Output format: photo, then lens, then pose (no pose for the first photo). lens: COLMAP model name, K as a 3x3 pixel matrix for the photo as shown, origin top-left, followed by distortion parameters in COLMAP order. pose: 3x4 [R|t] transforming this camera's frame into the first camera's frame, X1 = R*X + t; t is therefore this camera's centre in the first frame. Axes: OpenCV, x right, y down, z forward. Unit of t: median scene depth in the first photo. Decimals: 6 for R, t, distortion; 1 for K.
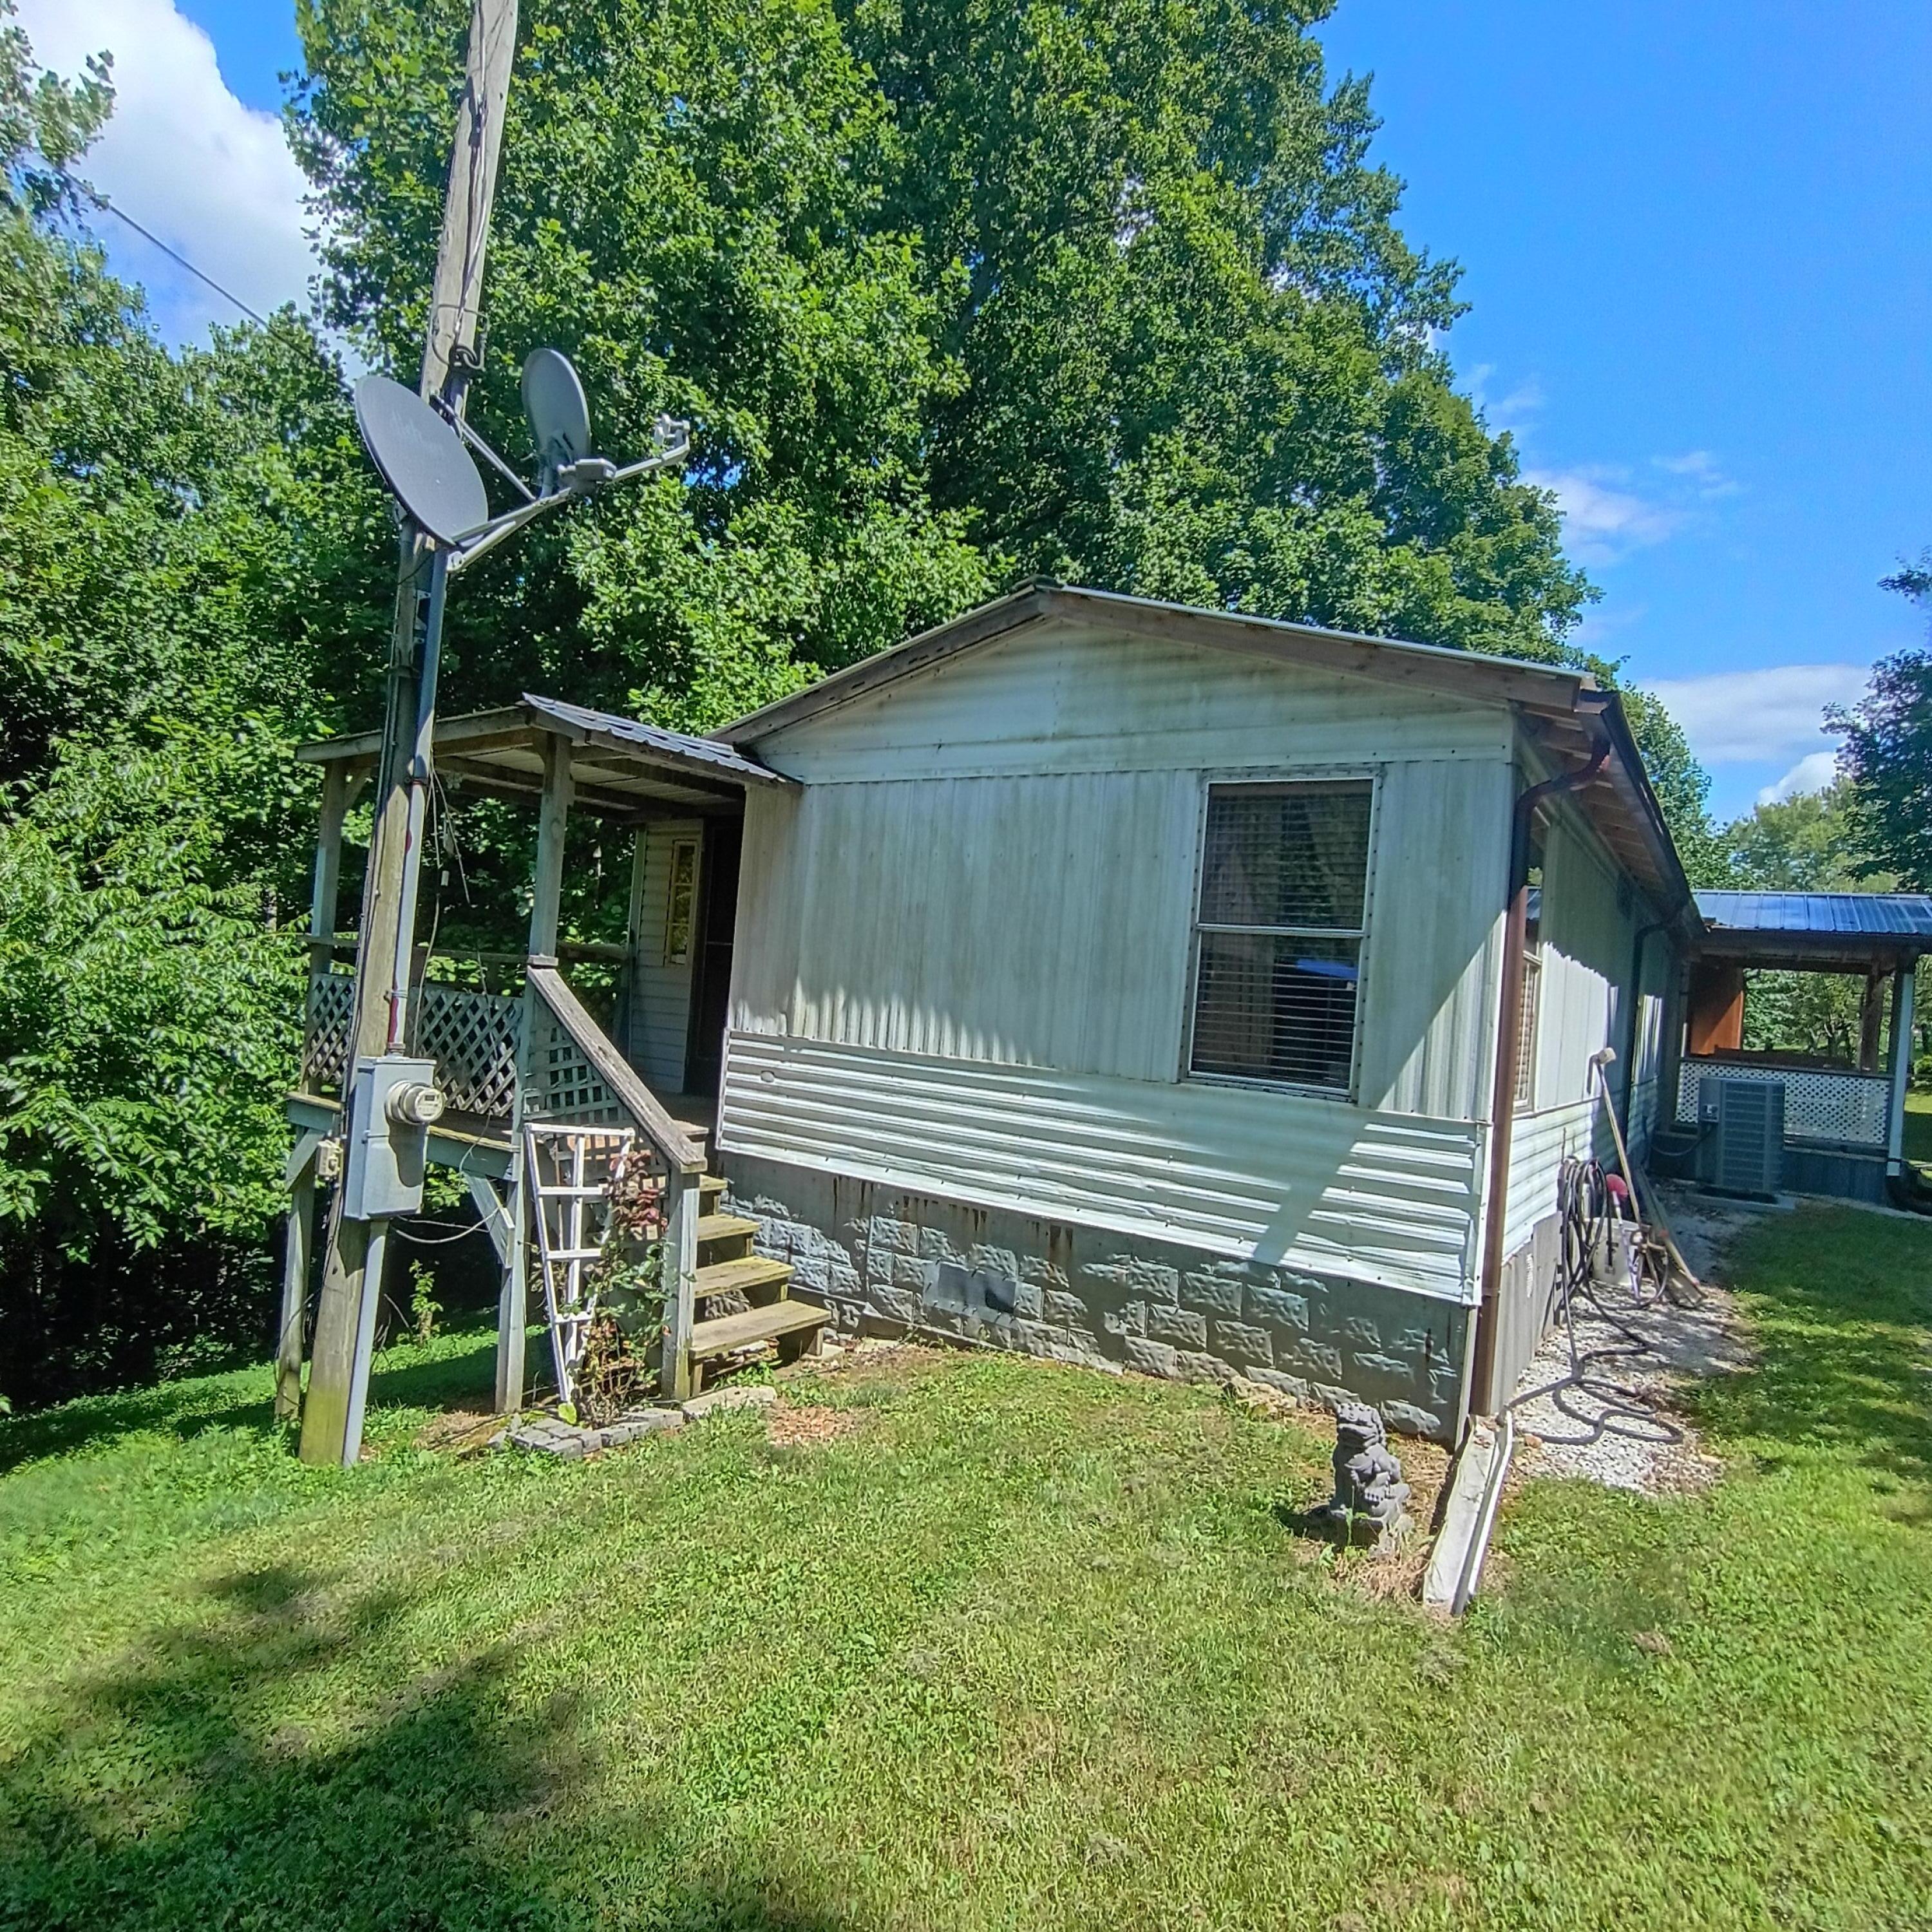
lens RADIAL K [[1229.9, 0, 969.3], [0, 1229.9, 973.3], [0, 0, 1]] dist [-0.002775, 0.007134]
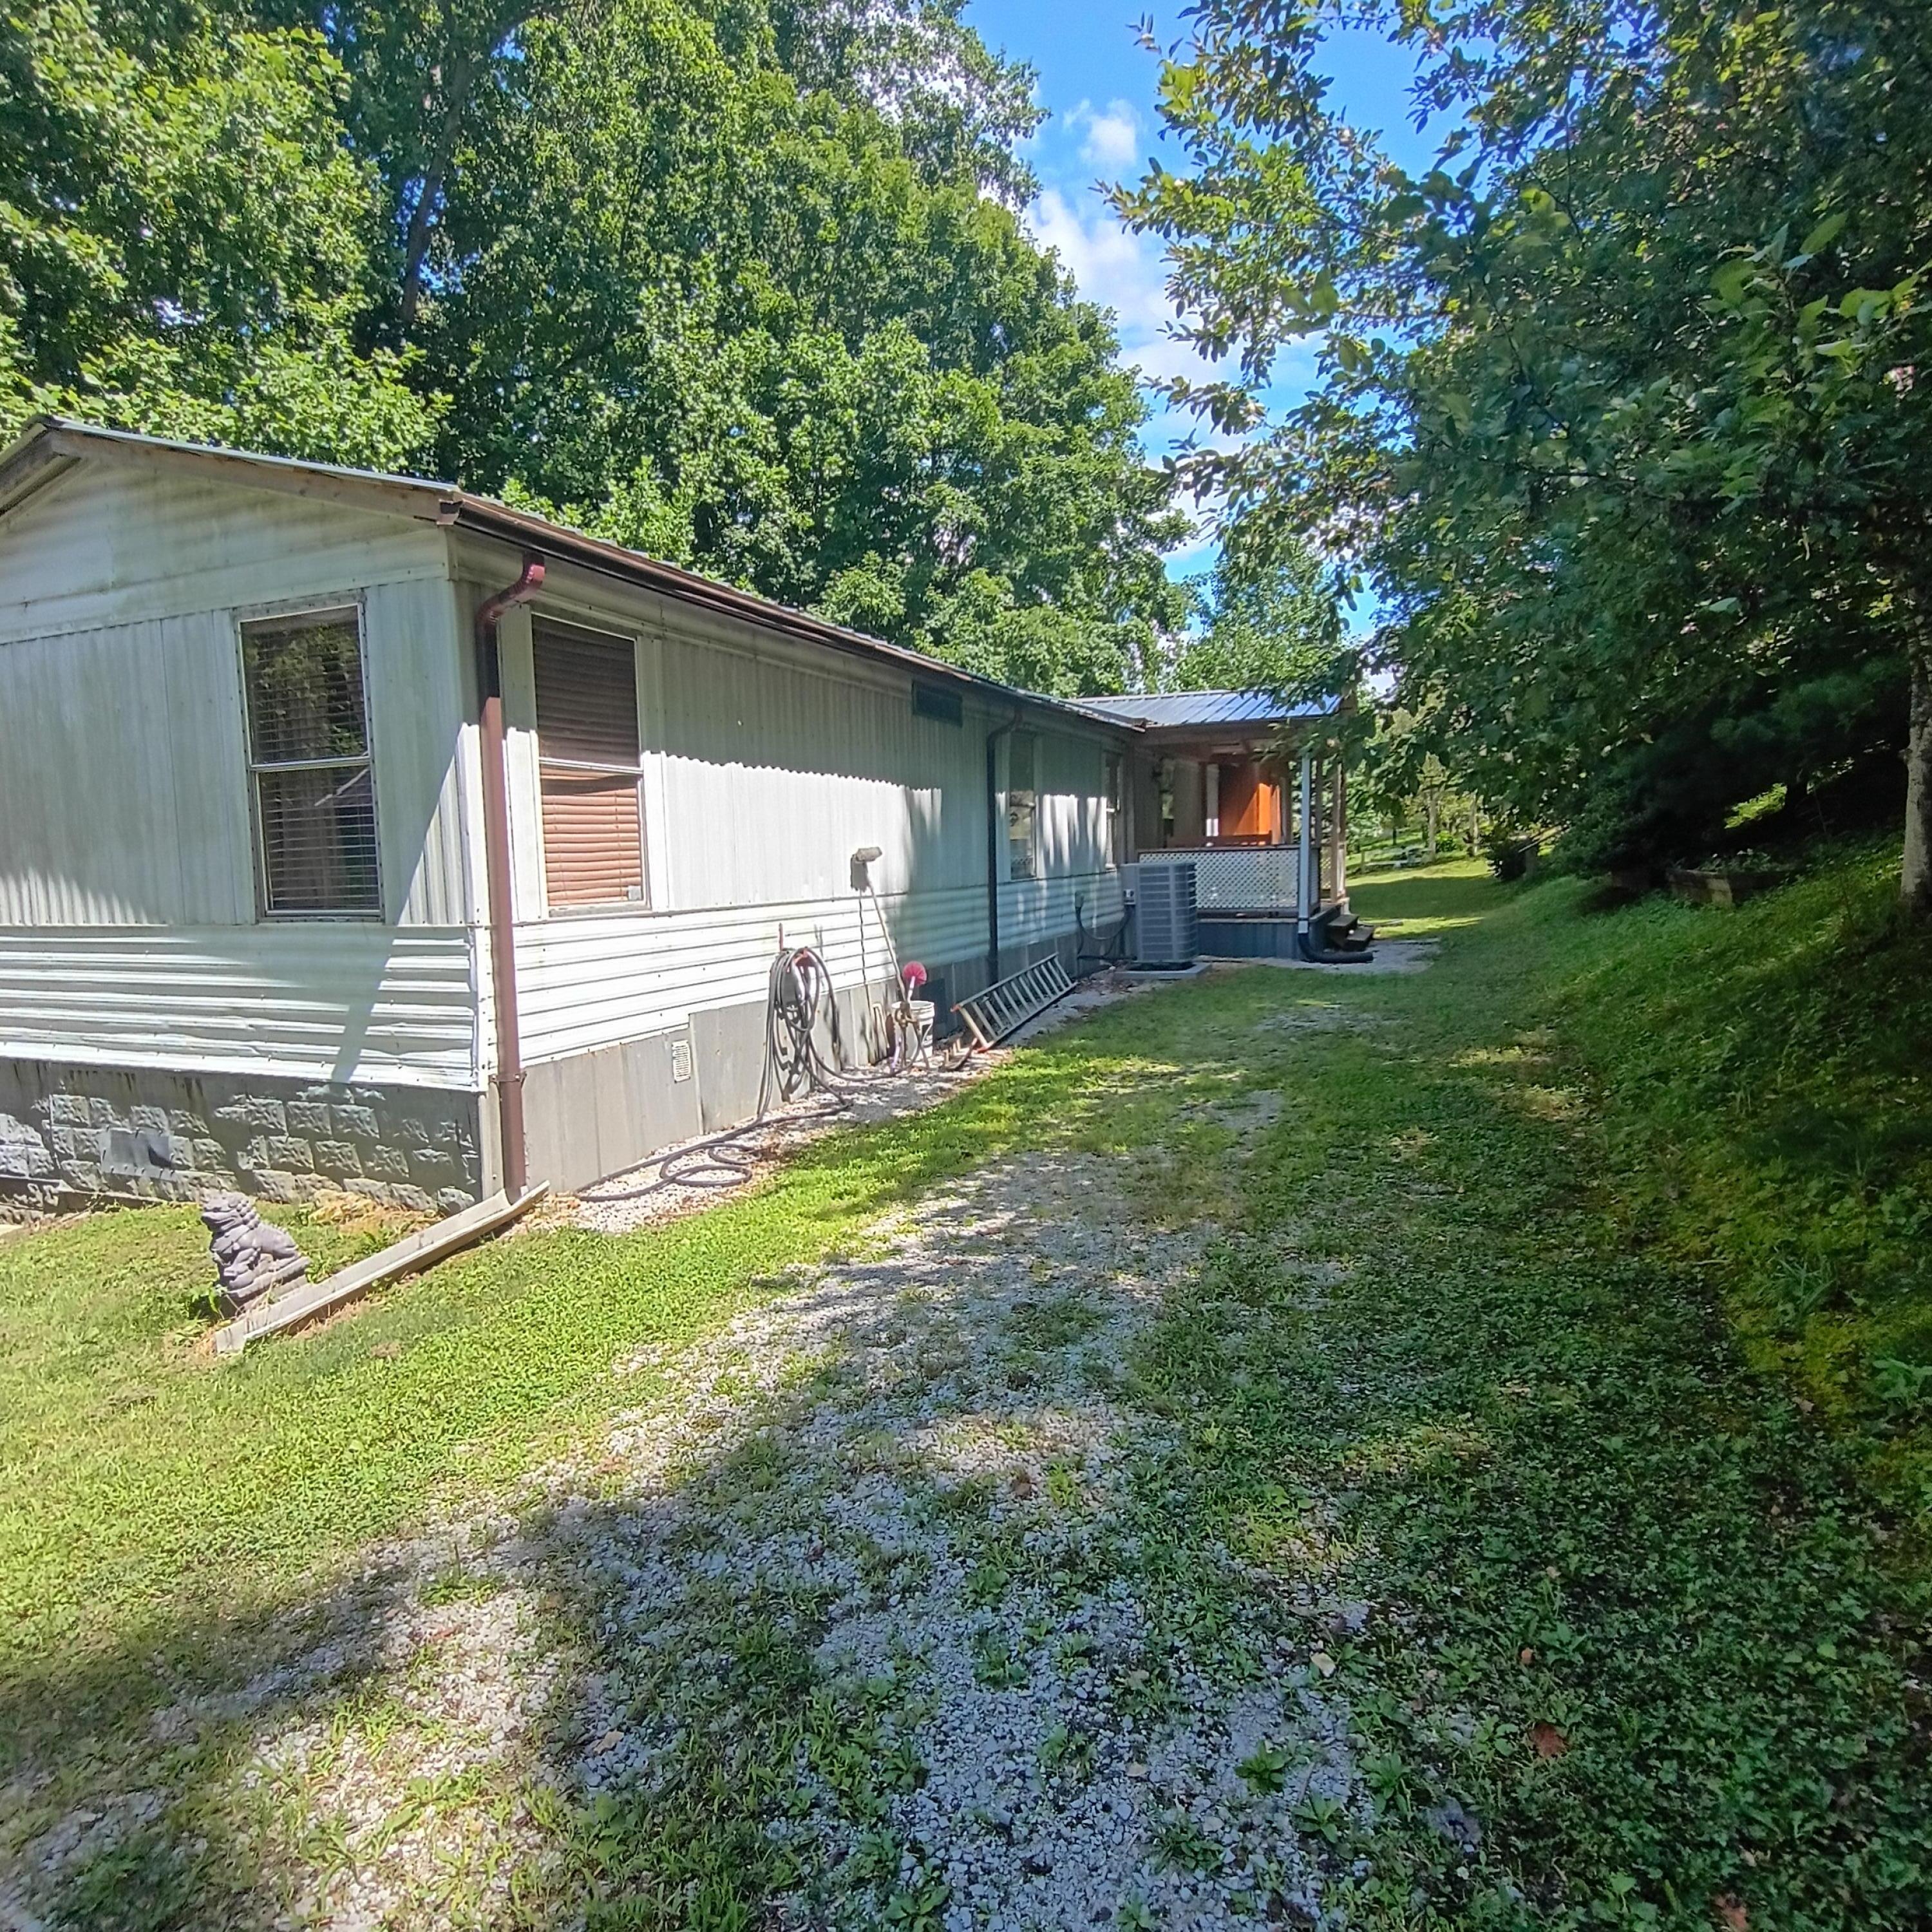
lens RADIAL K [[1229.9, 0, 969.3], [0, 1229.9, 973.3], [0, 0, 1]] dist [-0.002775, 0.007134]
pose [[0.974893, -0.126525, 0.183234, 0.518039], [0.104789, 0.986754, 0.123836, 0.061258], [-0.196475, -0.101526, 0.975238, -0.112123]]
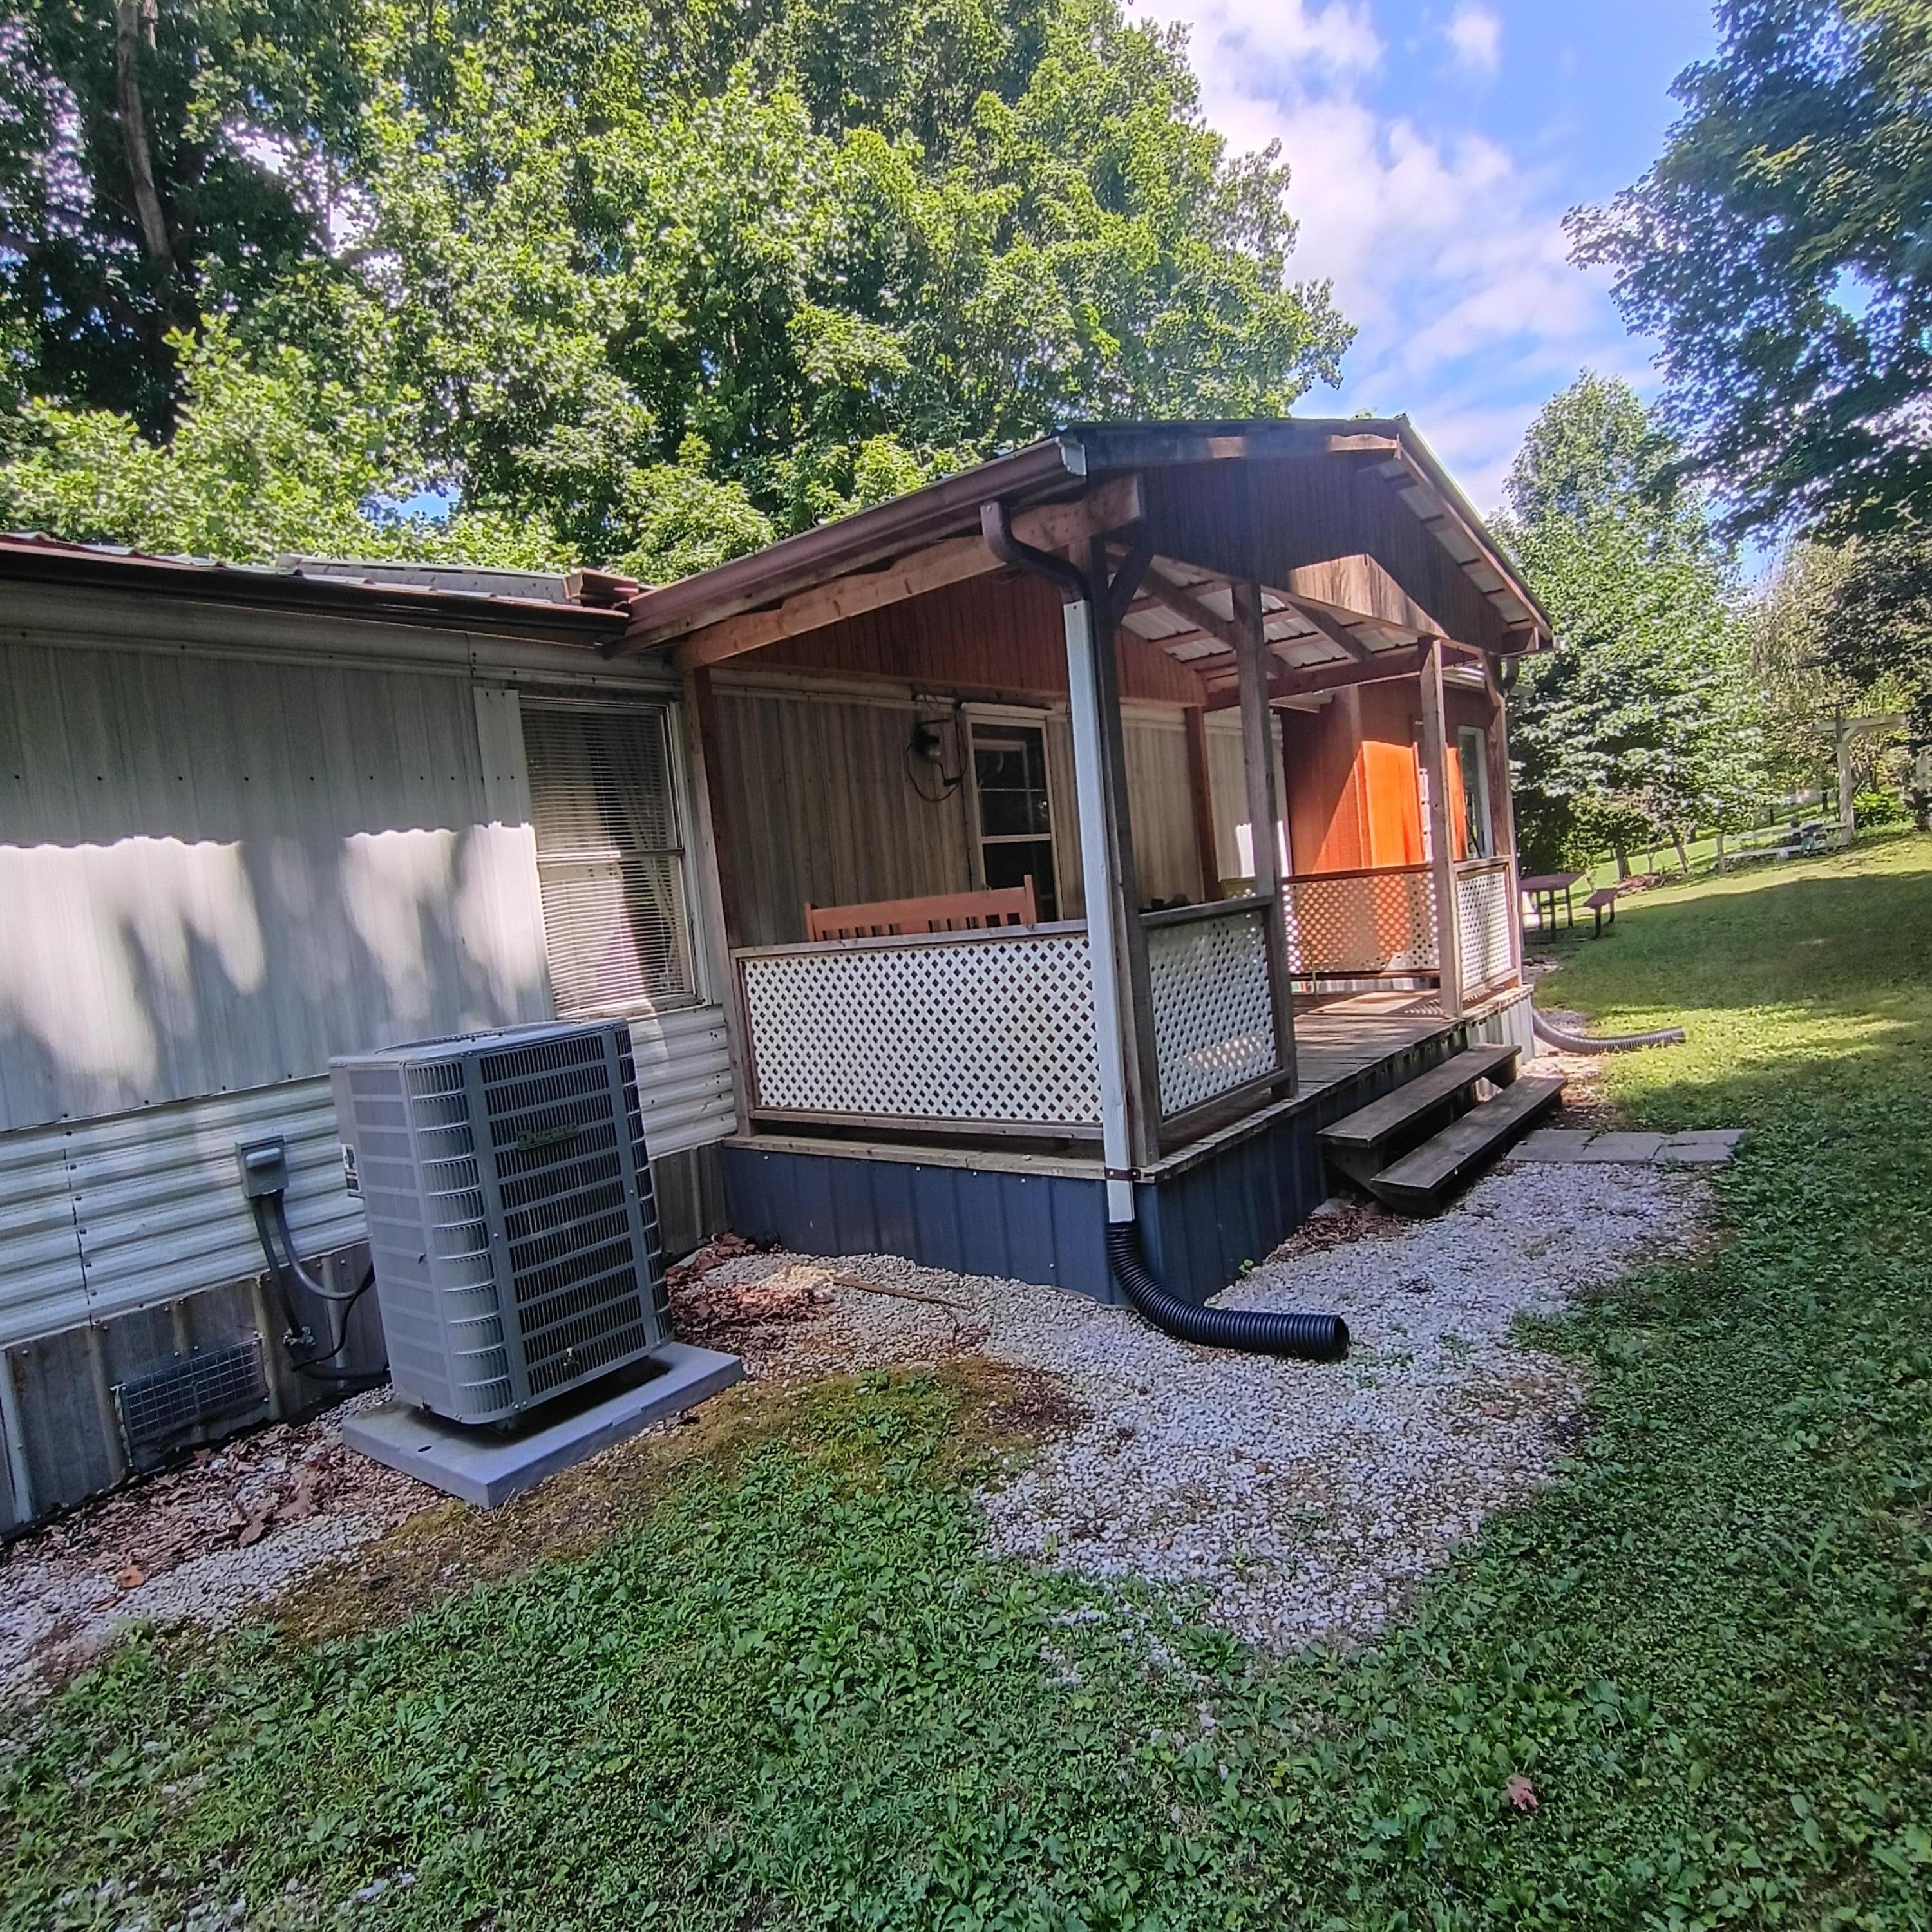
lens RADIAL K [[1229.9, 0, 969.3], [0, 1229.9, 973.3], [0, 0, 1]] dist [-0.002775, 0.007134]
pose [[0.977716, -0.181829, -0.104929, 1.644636], [0.189093, 0.979875, 0.063948, 0.154163], [0.091190, -0.082364, 0.992422, 1.461906]]
